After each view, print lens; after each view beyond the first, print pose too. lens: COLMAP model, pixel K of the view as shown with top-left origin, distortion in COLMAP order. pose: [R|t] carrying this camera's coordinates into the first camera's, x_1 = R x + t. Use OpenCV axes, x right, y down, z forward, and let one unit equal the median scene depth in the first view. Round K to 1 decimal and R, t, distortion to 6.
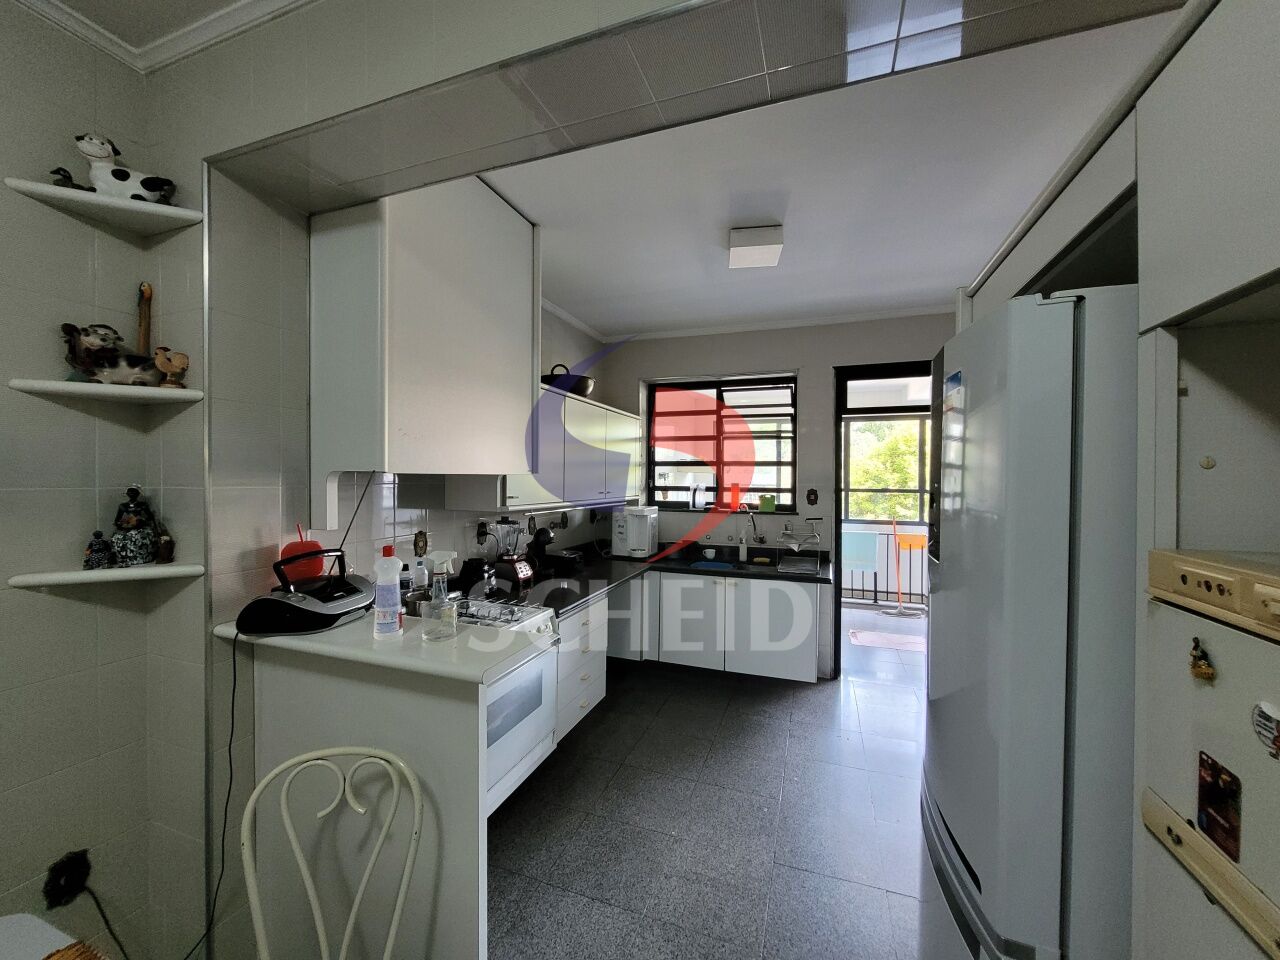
lens RADIAL K [[502.5, 0, 638.8], [0, 502.5, 482.6], [0, 0, 1]] dist [0.000765, -0.001861]
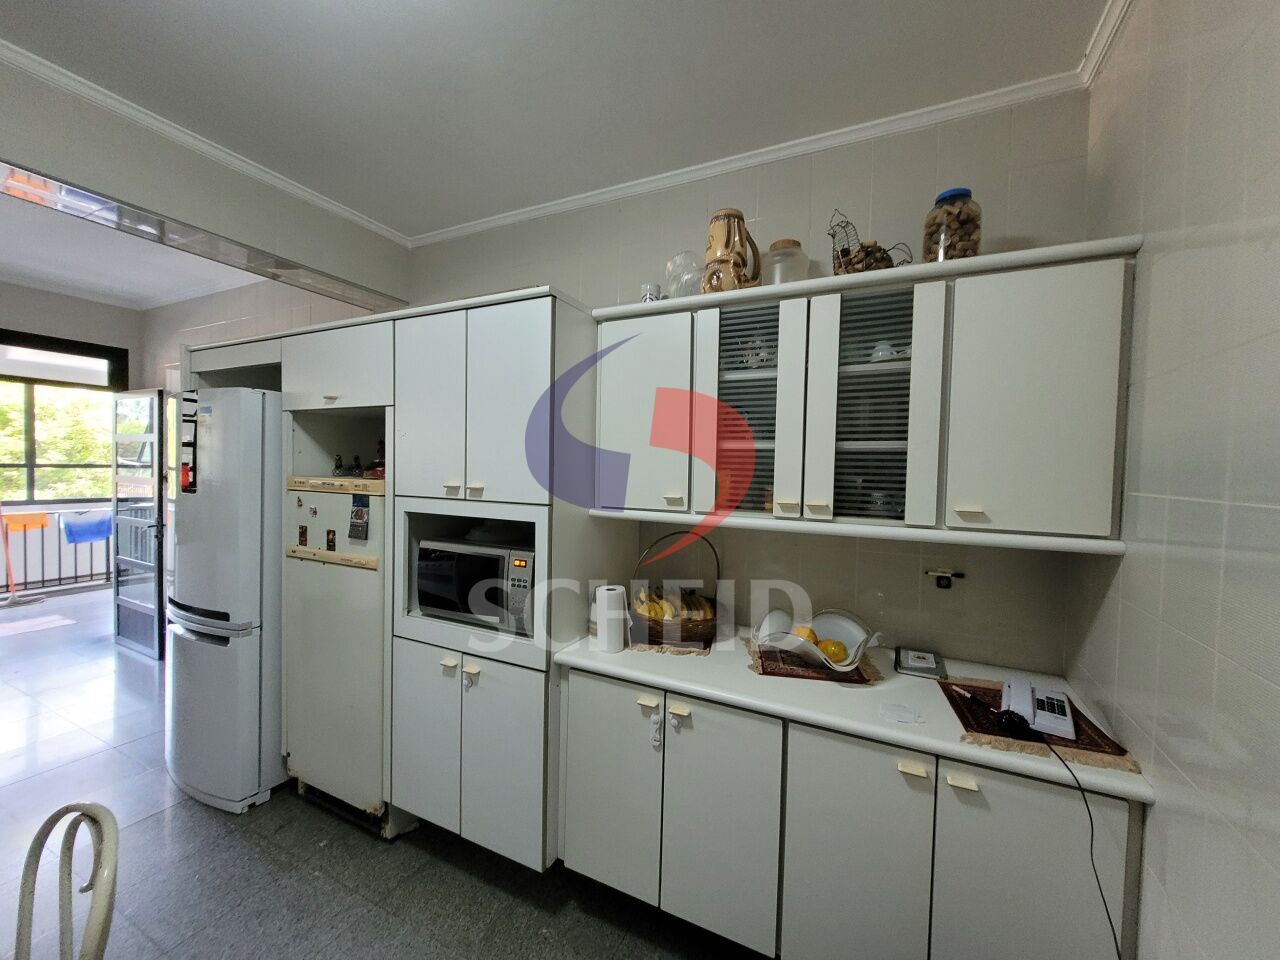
lens RADIAL K [[502.5, 0, 640.7], [0, 502.5, 480.3], [0, 0, 1]] dist [0.000765, -0.001861]
pose [[0.118410, -0.030320, 0.992502, -2.036098], [-0.016766, 0.999330, 0.032529, 0.007582], [-0.992823, -0.020492, 0.117822, -1.749991]]
